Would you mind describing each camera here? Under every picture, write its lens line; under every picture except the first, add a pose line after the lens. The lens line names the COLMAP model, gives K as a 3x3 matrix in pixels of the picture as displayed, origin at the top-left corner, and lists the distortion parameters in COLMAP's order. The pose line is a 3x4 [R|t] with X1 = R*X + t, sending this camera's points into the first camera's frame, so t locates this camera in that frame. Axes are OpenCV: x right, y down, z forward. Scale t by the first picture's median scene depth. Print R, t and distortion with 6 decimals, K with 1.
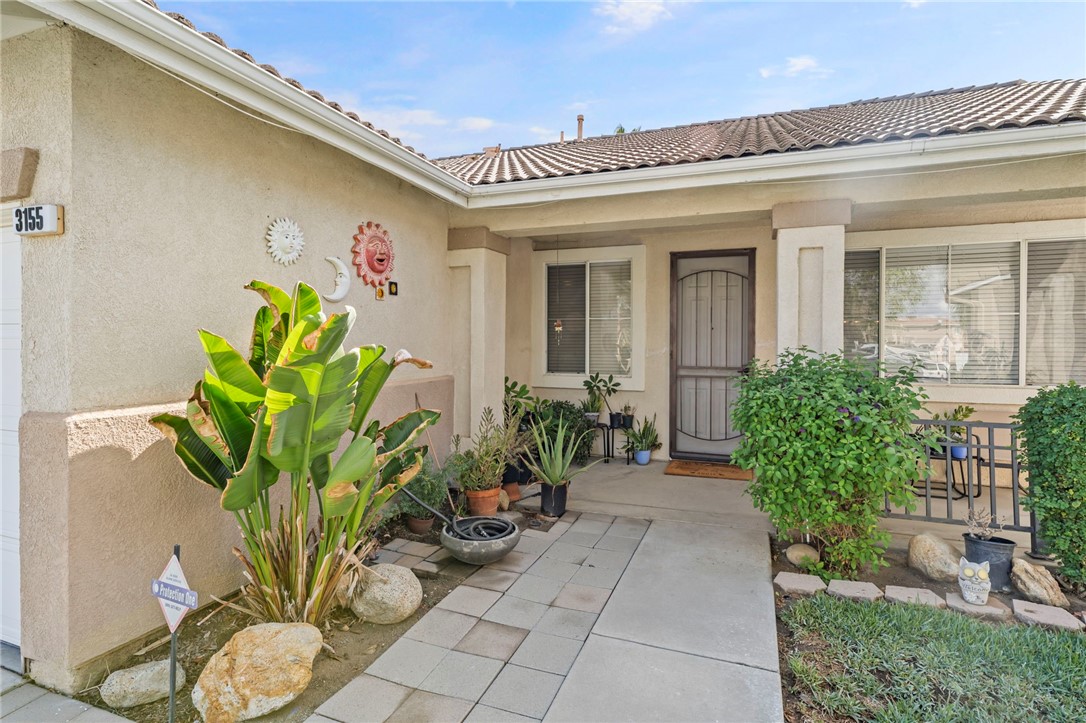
lens RADIAL K [[512.6, 0, 543.0], [0, 512.6, 361.5], [0, 0, 1]] dist [-0.004355, -0.000688]
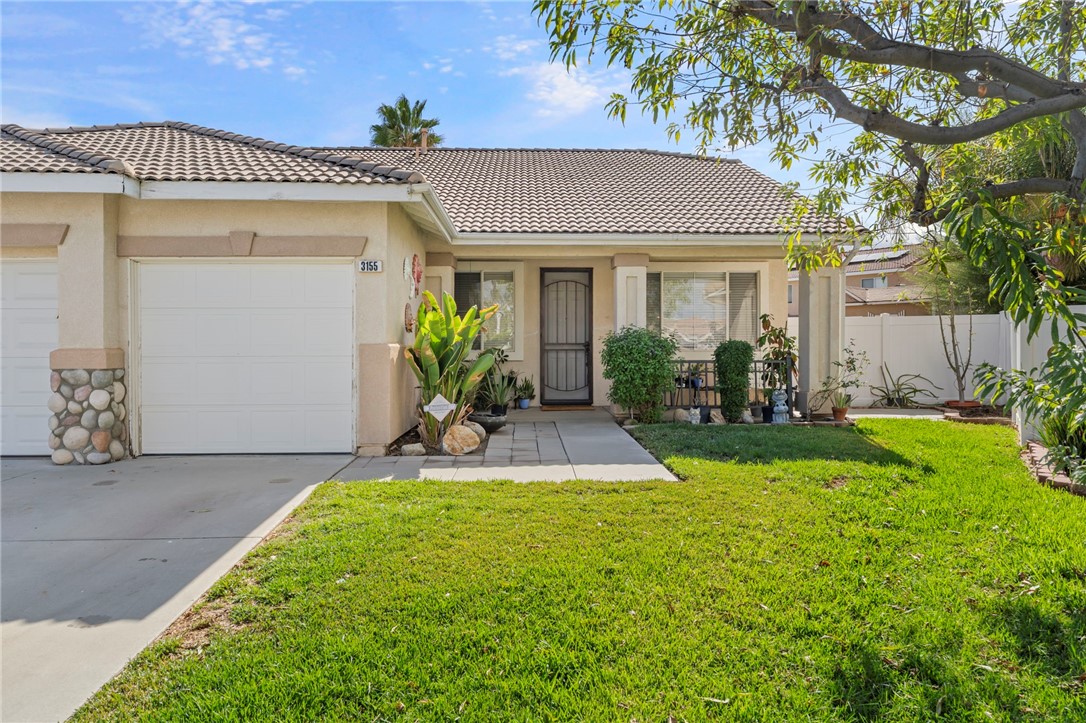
lens RADIAL K [[449.5, 0, 543.2], [0, 449.5, 355.5], [0, 0, 1]] dist [0.000174, -0.000086]
pose [[0.947003, -0.017250, 0.320760, -0.173581], [0.013368, 0.999808, 0.014302, 0.026969], [-0.320945, -0.009256, 0.947053, -0.260200]]
